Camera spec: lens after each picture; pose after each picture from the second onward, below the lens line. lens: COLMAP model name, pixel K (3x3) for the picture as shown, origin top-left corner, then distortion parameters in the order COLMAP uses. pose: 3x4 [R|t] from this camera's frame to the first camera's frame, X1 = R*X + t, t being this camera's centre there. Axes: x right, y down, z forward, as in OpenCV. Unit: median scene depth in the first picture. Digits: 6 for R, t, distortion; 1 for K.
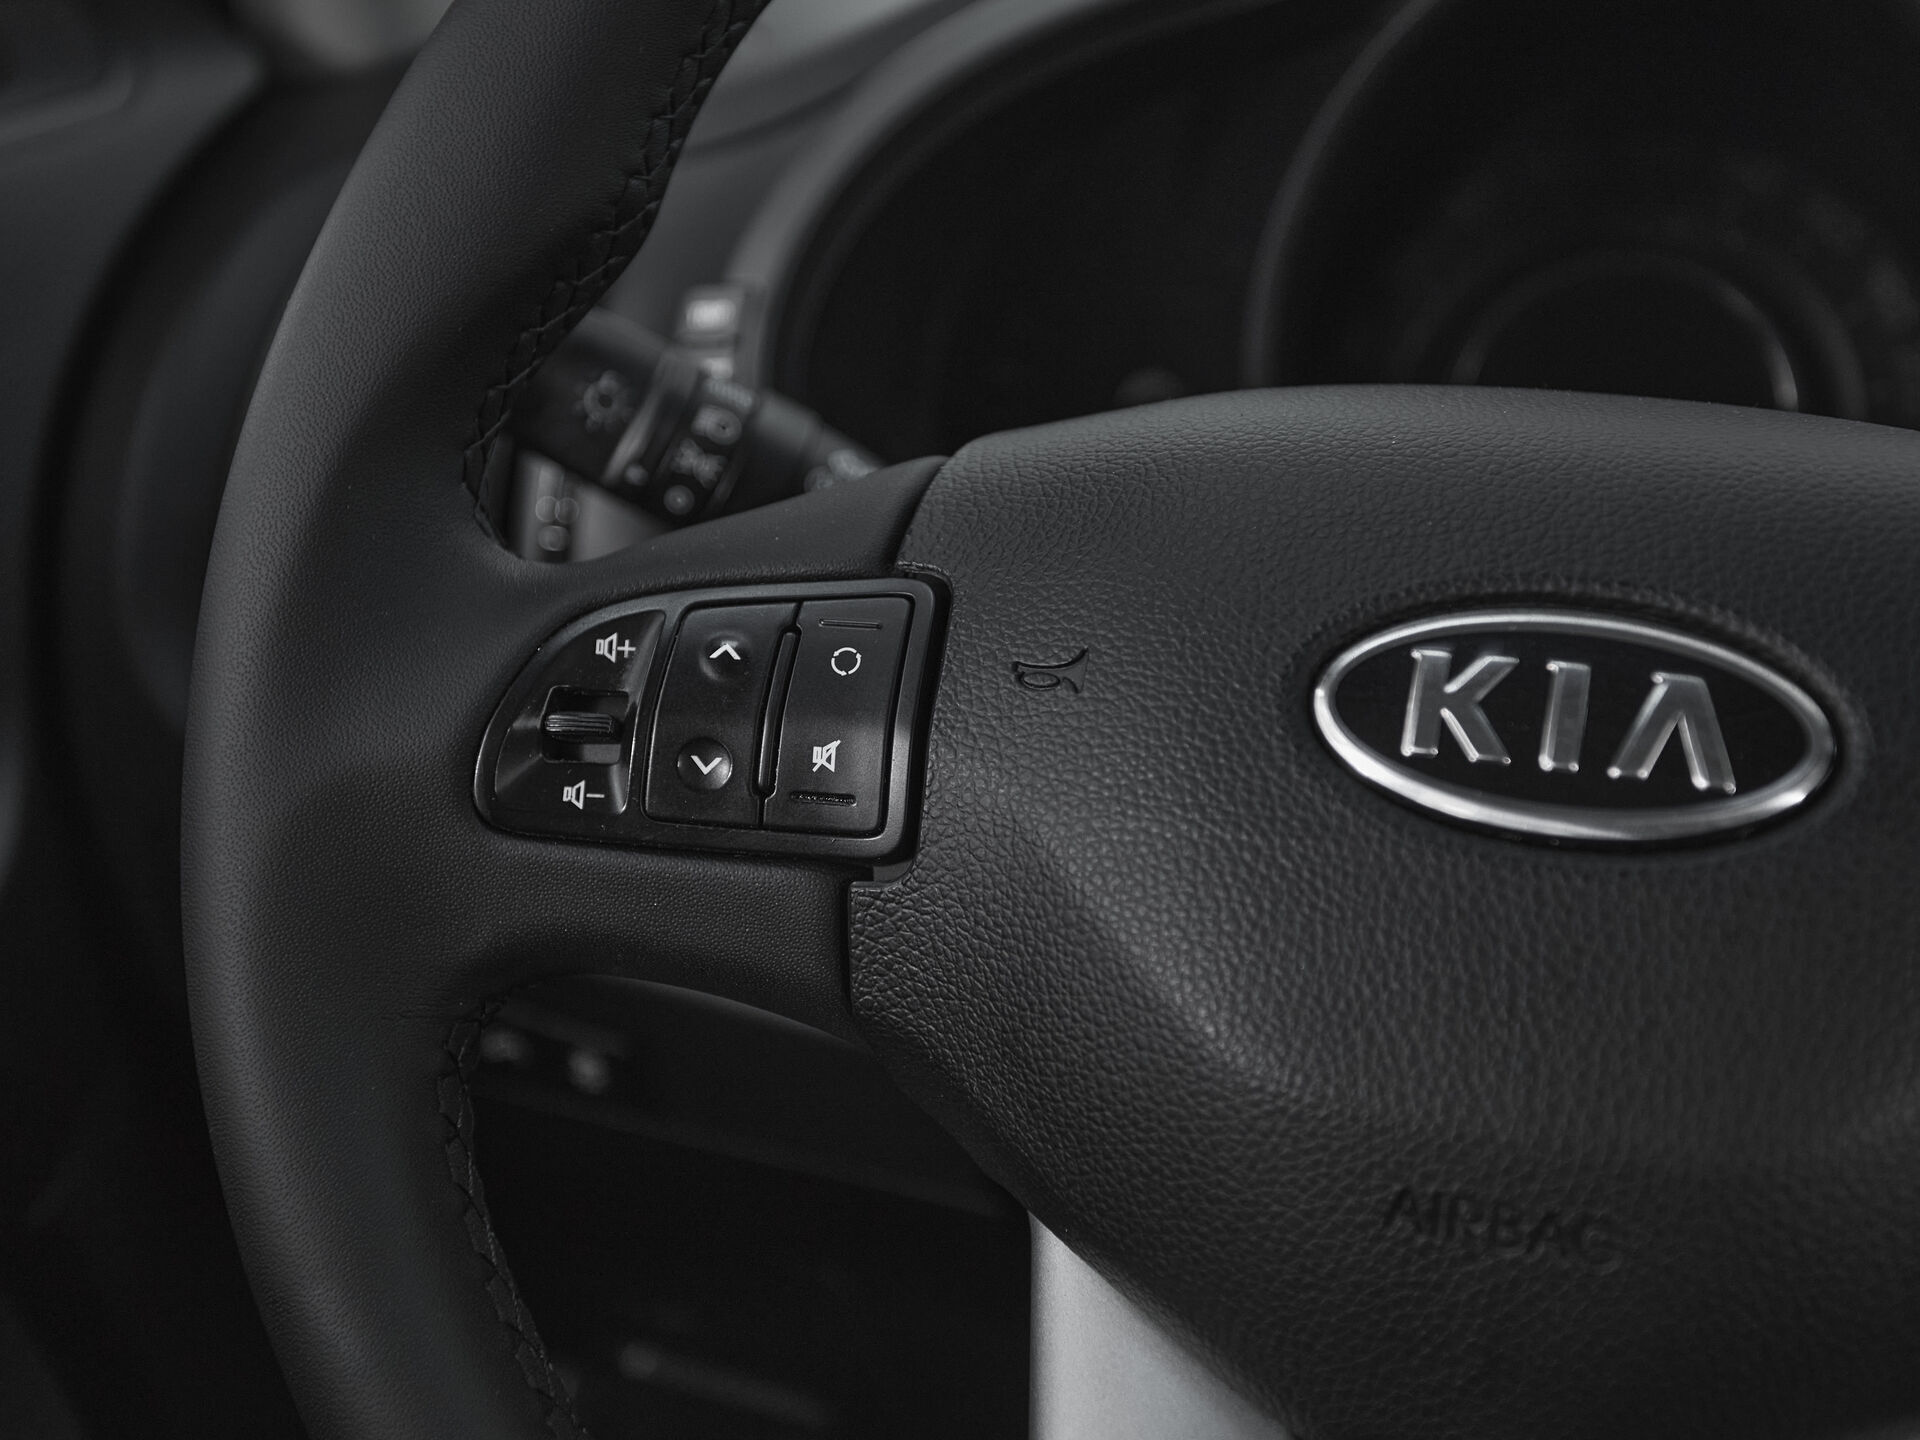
lens RADIAL K [[2413.3, 0, 900.2], [0, 2413.3, 717.6], [0, 0, 1]] dist [0.056054, 0.000000]
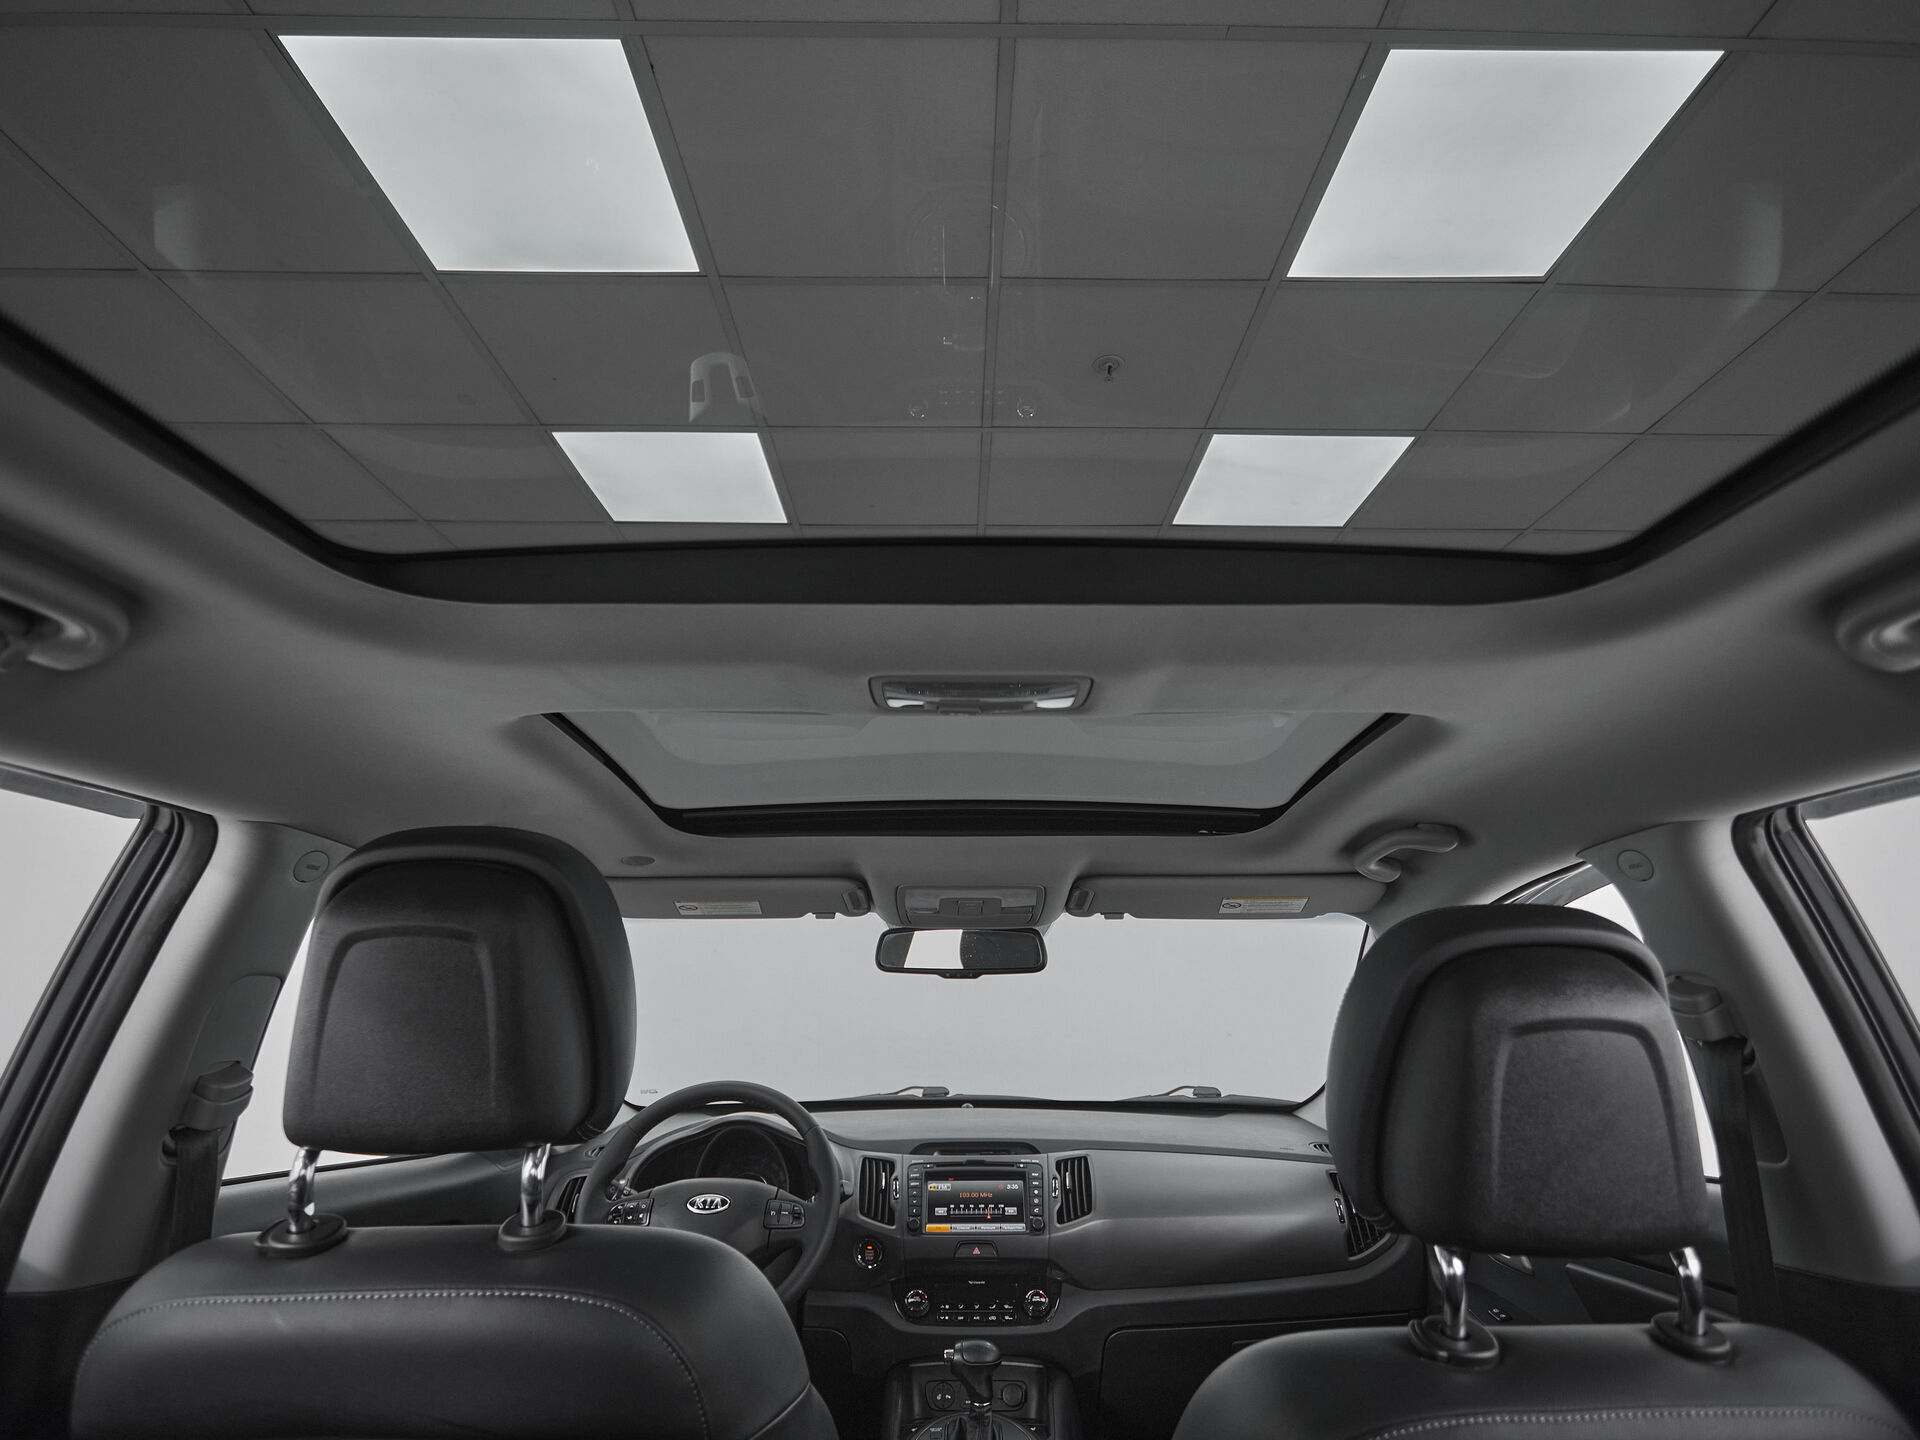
lens RADIAL K [[1033.1, 0, 963.2], [0, 1033.1, 727.6], [0, 0, 1]] dist [-0.002076, -0.003429]
pose [[0.956762, 0.075310, 0.280954, -0.118392], [0.109972, 0.800550, -0.589089, 1.200554], [-0.269282, 0.594515, 0.757654, -4.351432]]
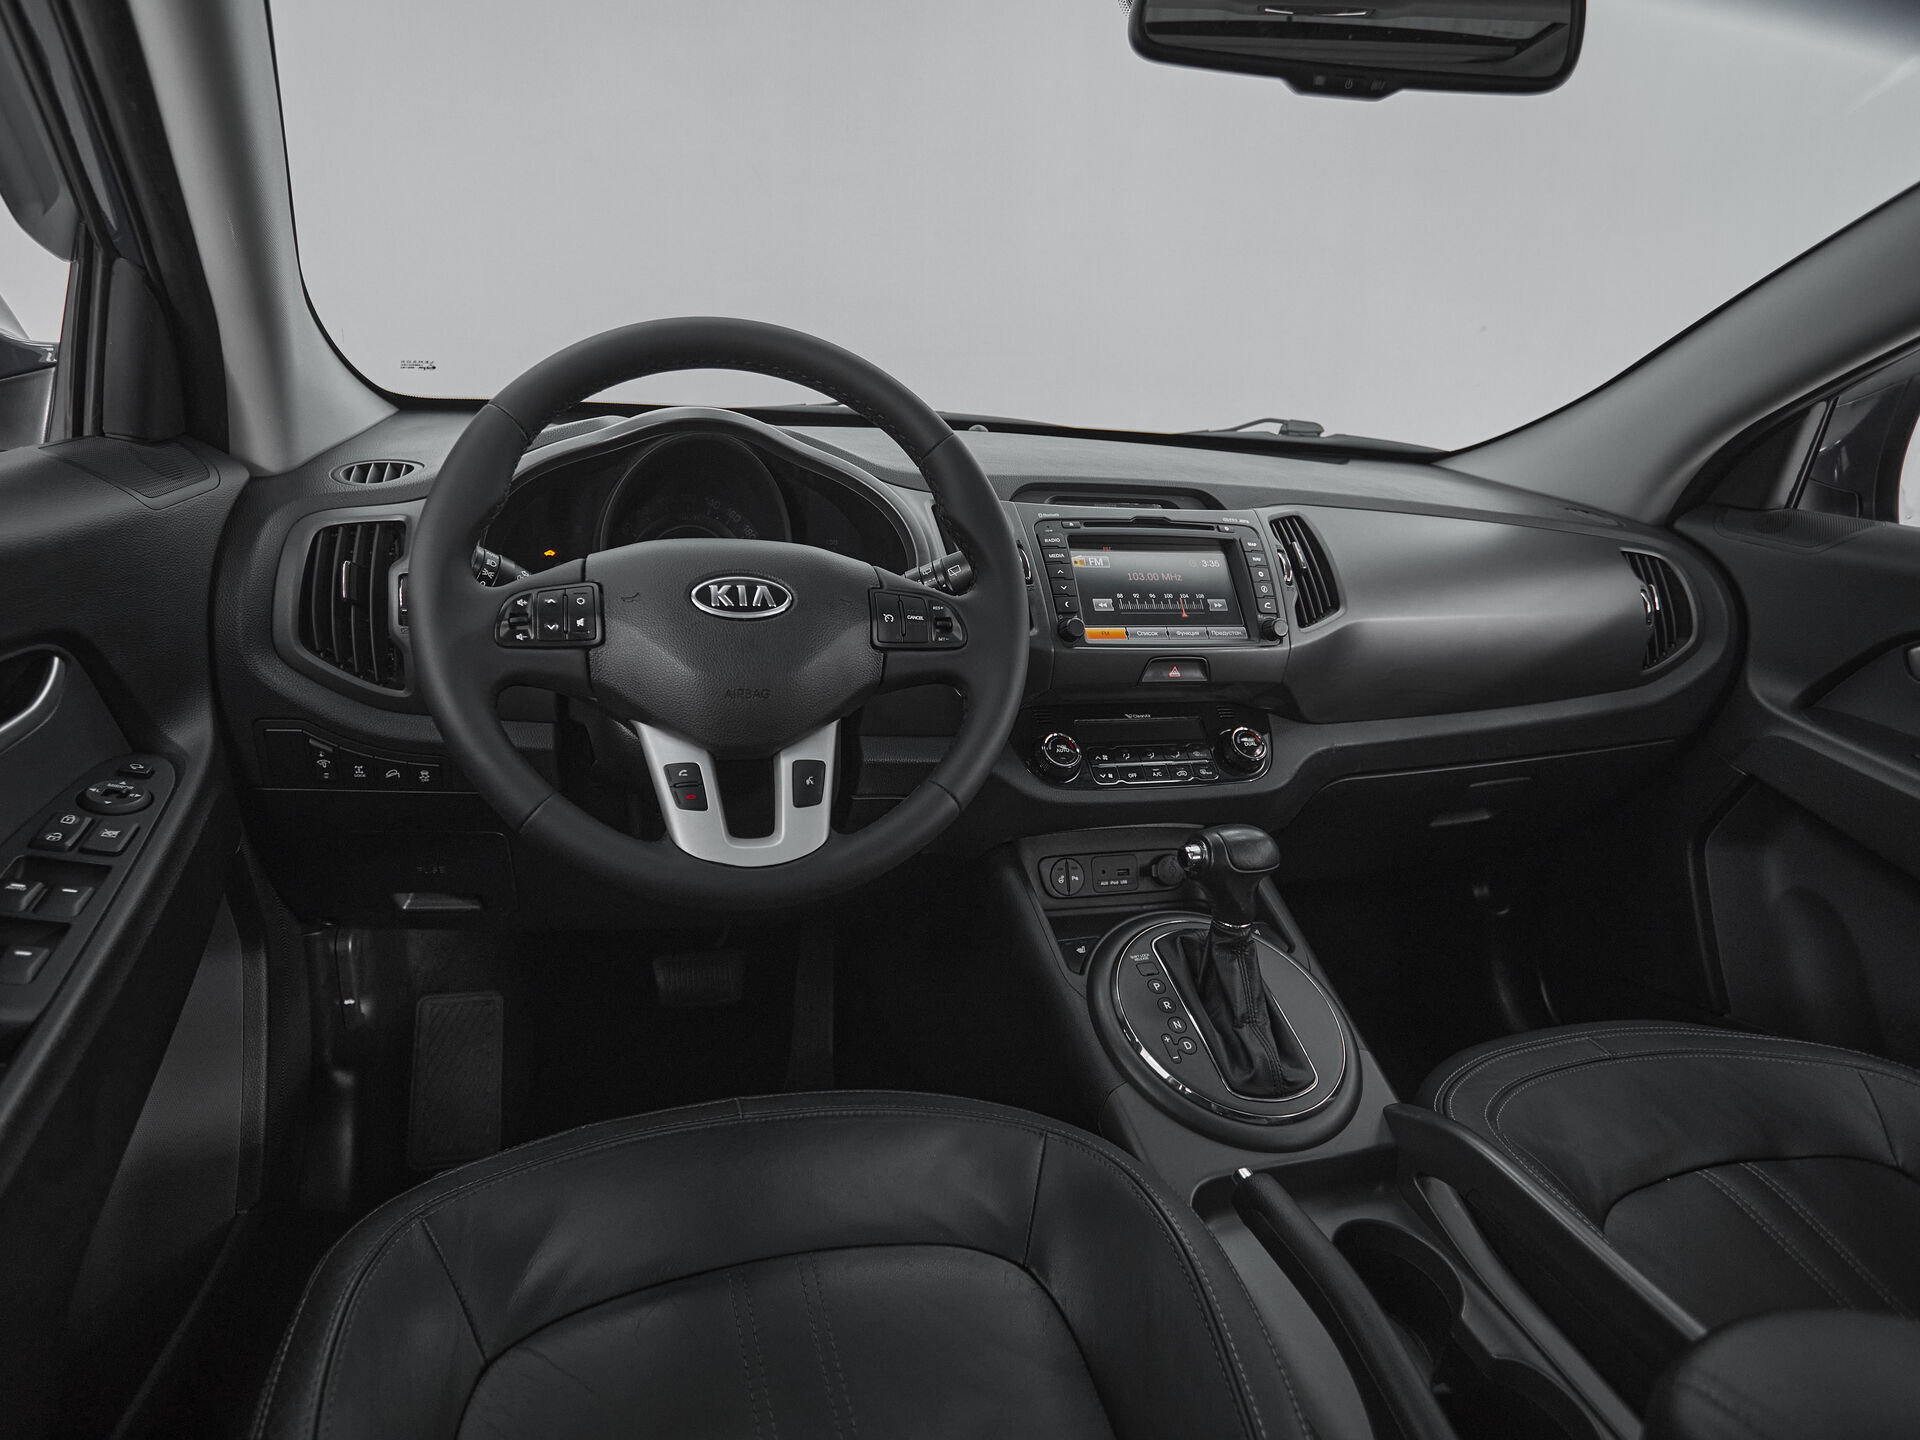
lens RADIAL K [[1033.1, 0, 862.6], [0, 1033.1, 705.3], [0, 0, 1]] dist [-0.002076, -0.003429]
pose [[0.848761, -0.108637, 0.517496, -0.616300], [0.137681, 0.990314, -0.017921, 0.284638], [-0.510537, 0.086461, 0.855498, -0.886895]]
